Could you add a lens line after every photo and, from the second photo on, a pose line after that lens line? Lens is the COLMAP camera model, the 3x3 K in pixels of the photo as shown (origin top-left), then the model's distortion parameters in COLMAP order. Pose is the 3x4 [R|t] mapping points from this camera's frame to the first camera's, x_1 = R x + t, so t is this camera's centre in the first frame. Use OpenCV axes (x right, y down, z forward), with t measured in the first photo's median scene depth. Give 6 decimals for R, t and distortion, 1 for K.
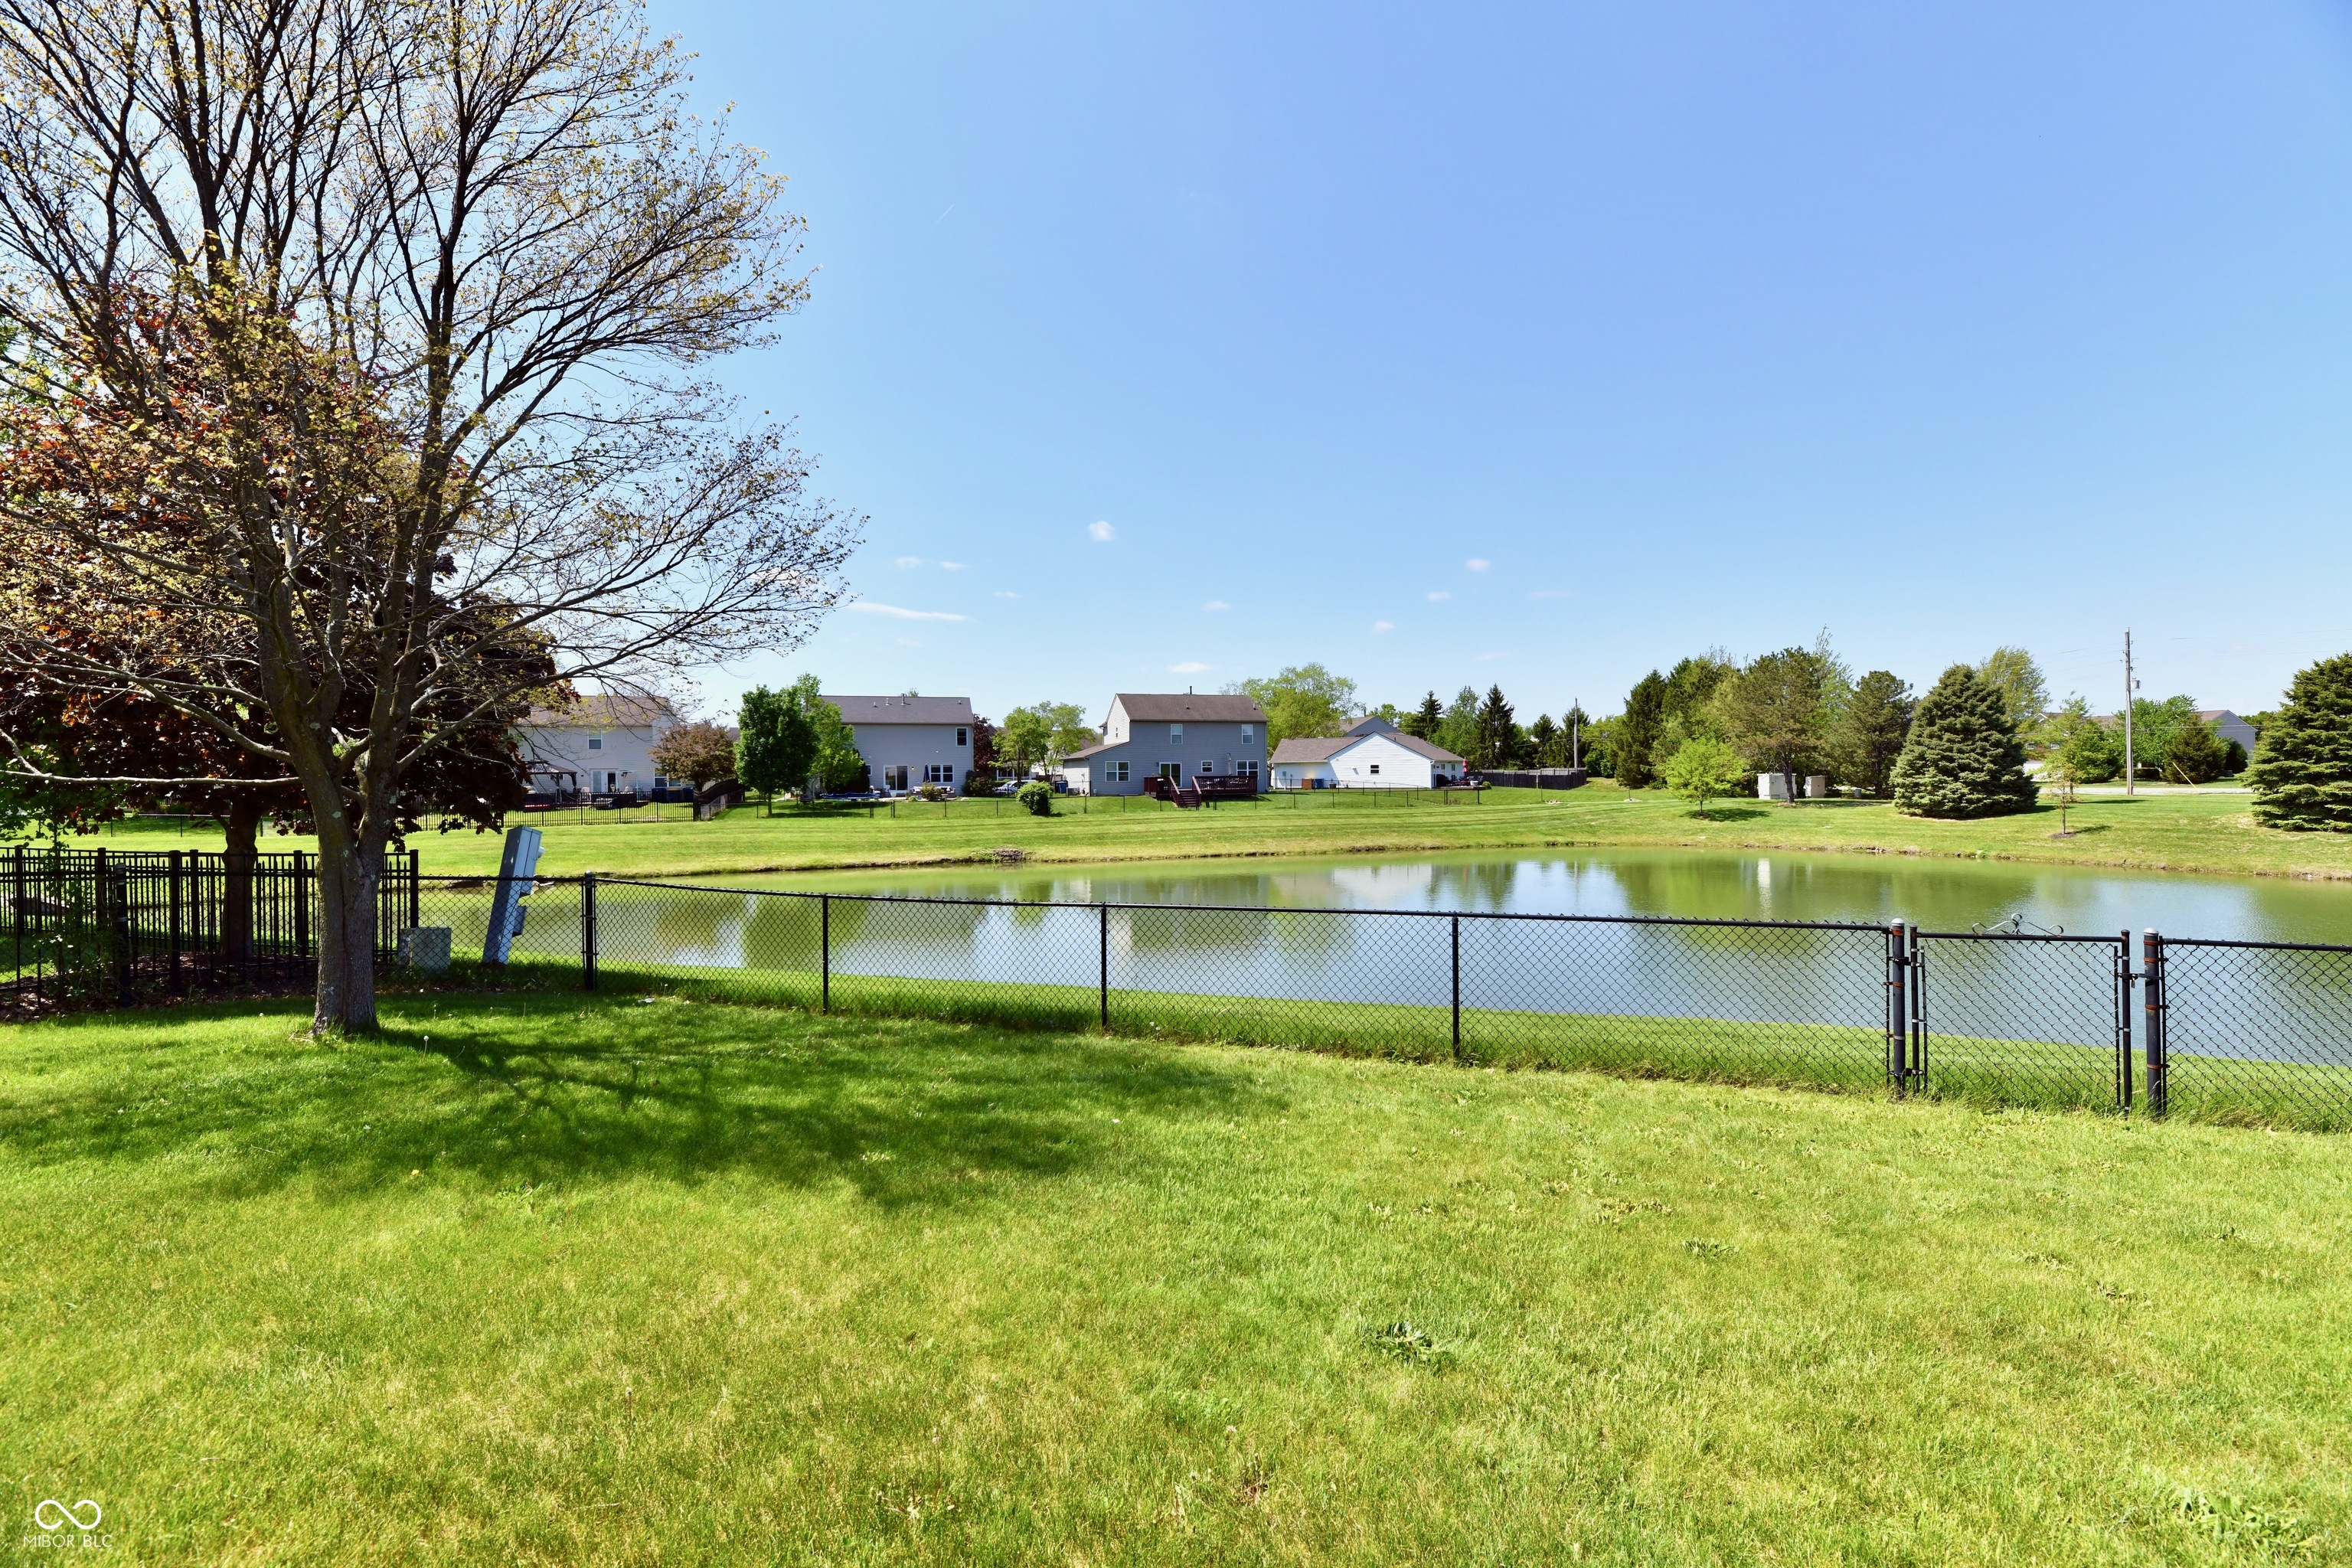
lens RADIAL K [[955.7, 0, 1190.4], [0, 955.7, 779.9], [0, 0, 1]] dist [0.008652, -0.004842]
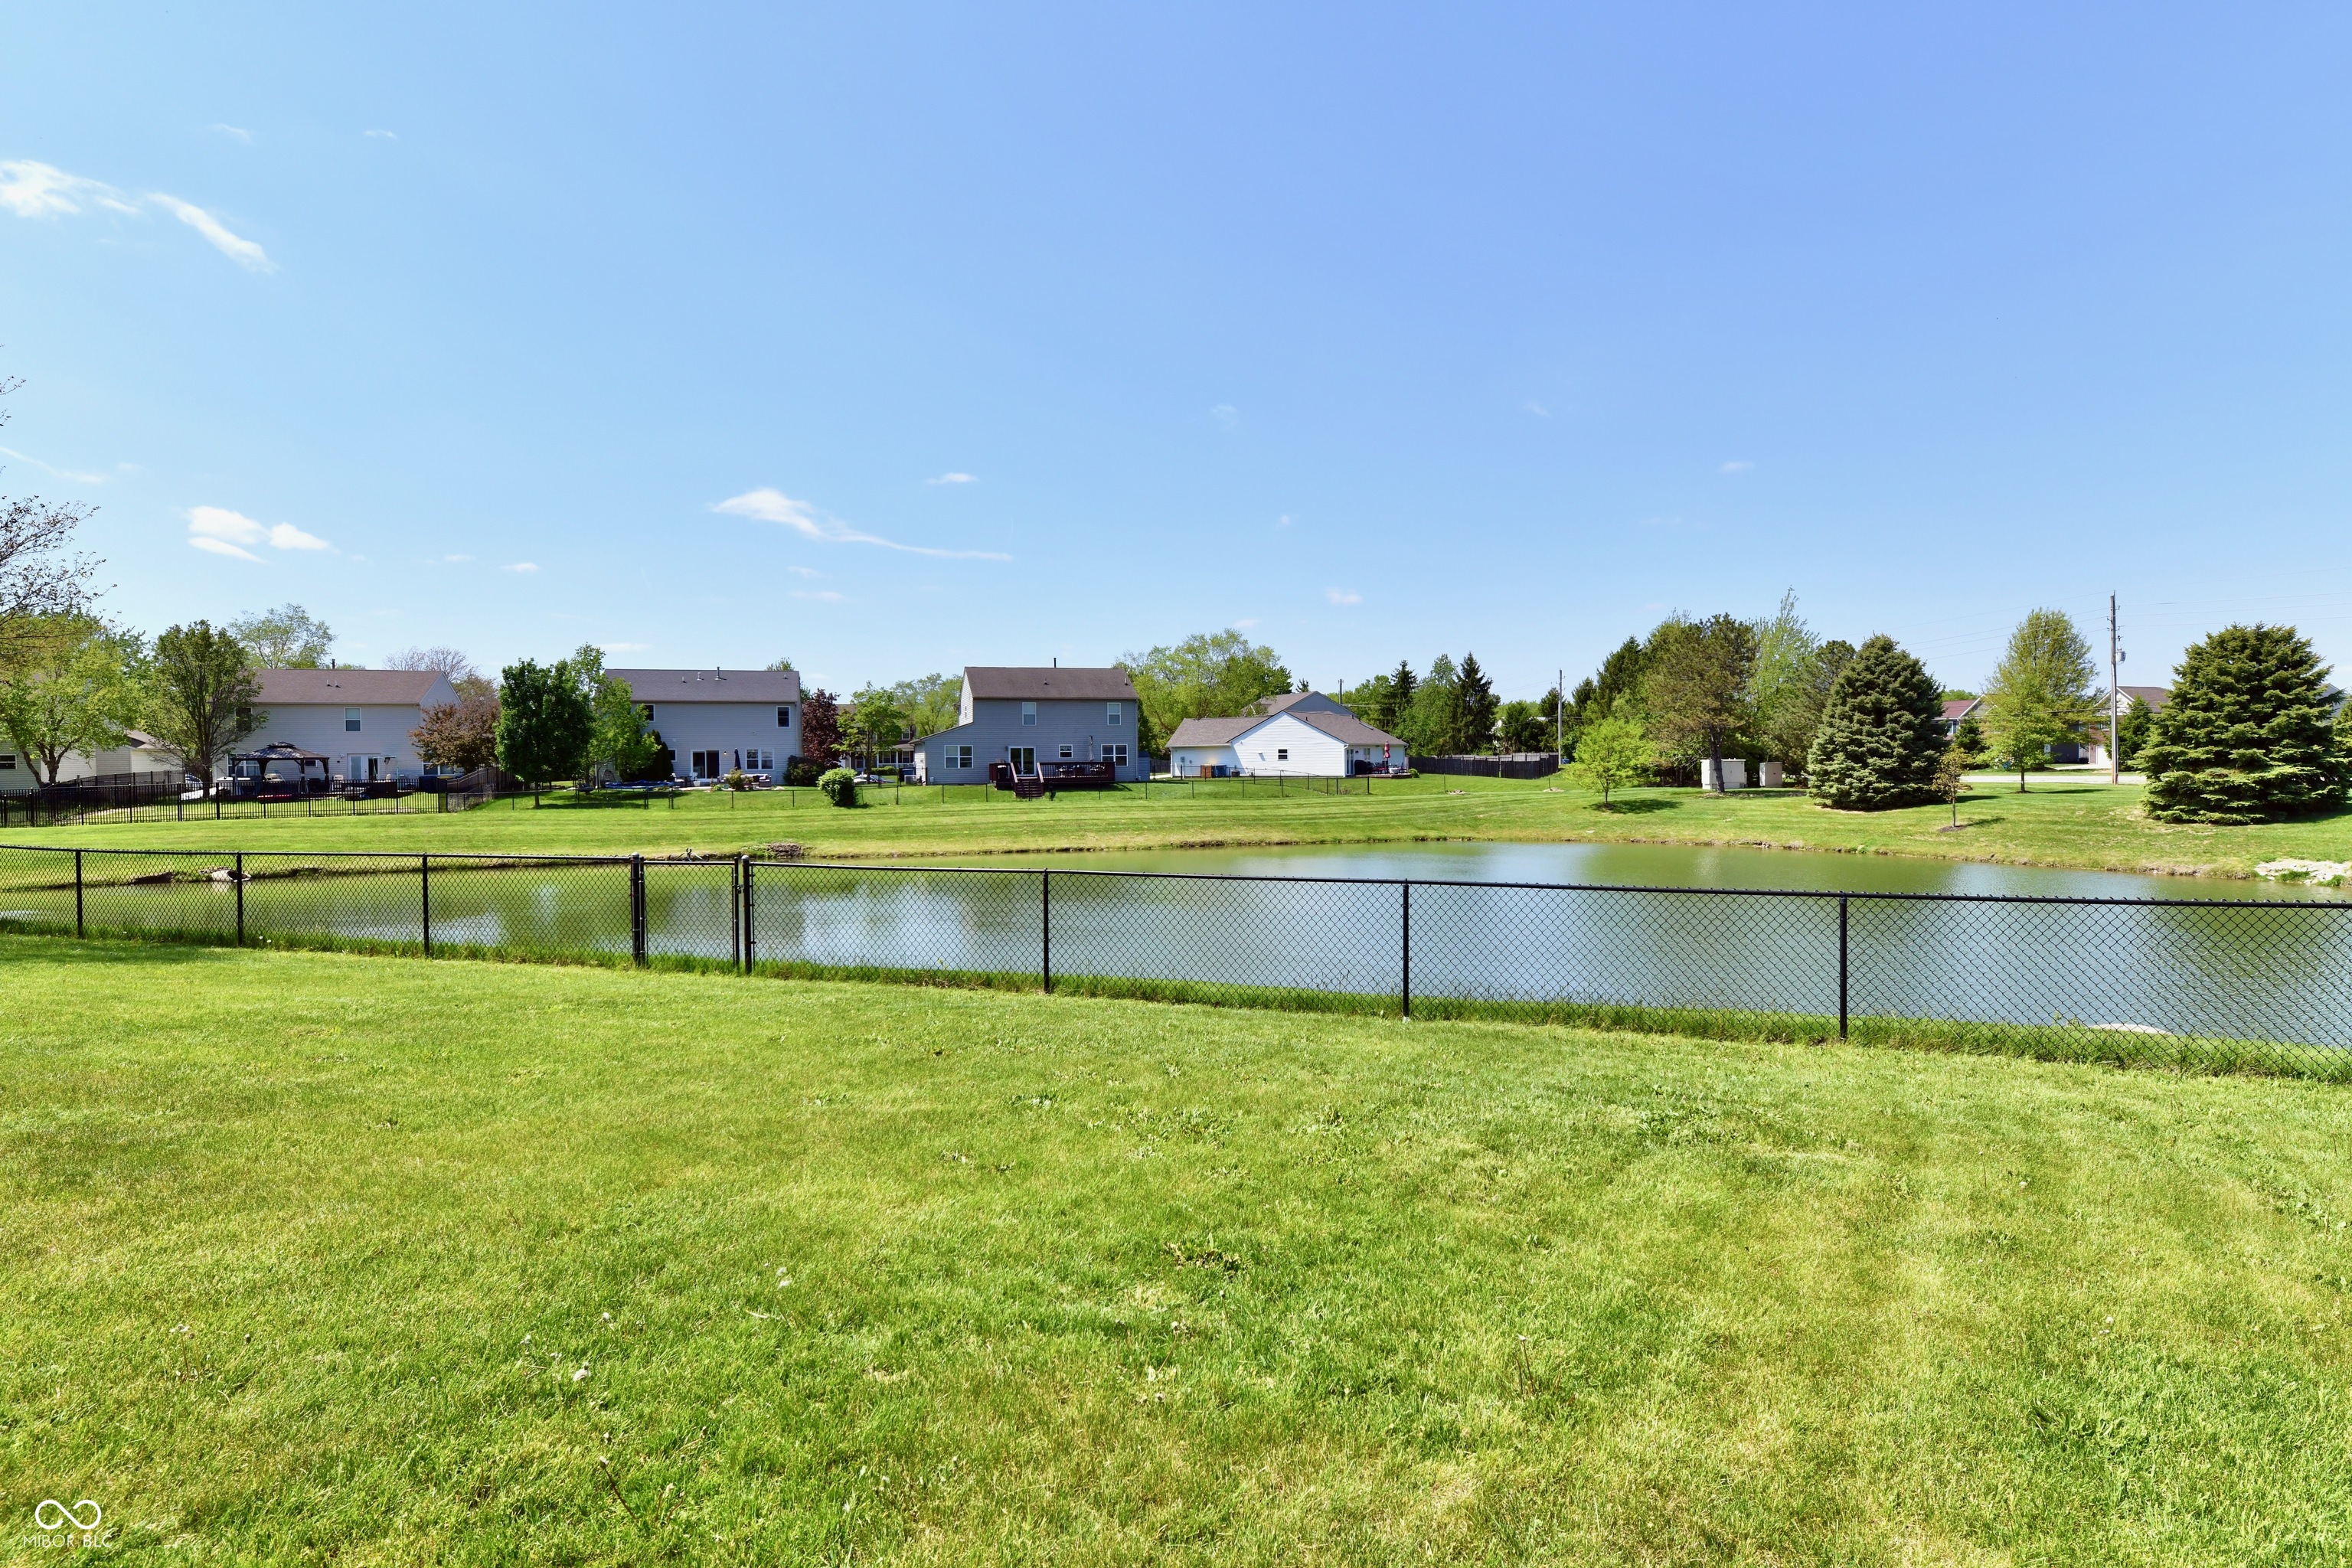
lens RADIAL K [[1187.4, 0, 1190.4], [0, 1187.4, 774.6], [0, 0, 1]] dist [0.014249, -0.003748]
pose [[0.999967, 0.000275, -0.008157, 0.178408], [-0.000223, 0.999980, 0.006381, 0.000615], [0.008158, -0.006379, 0.999946, -0.097779]]
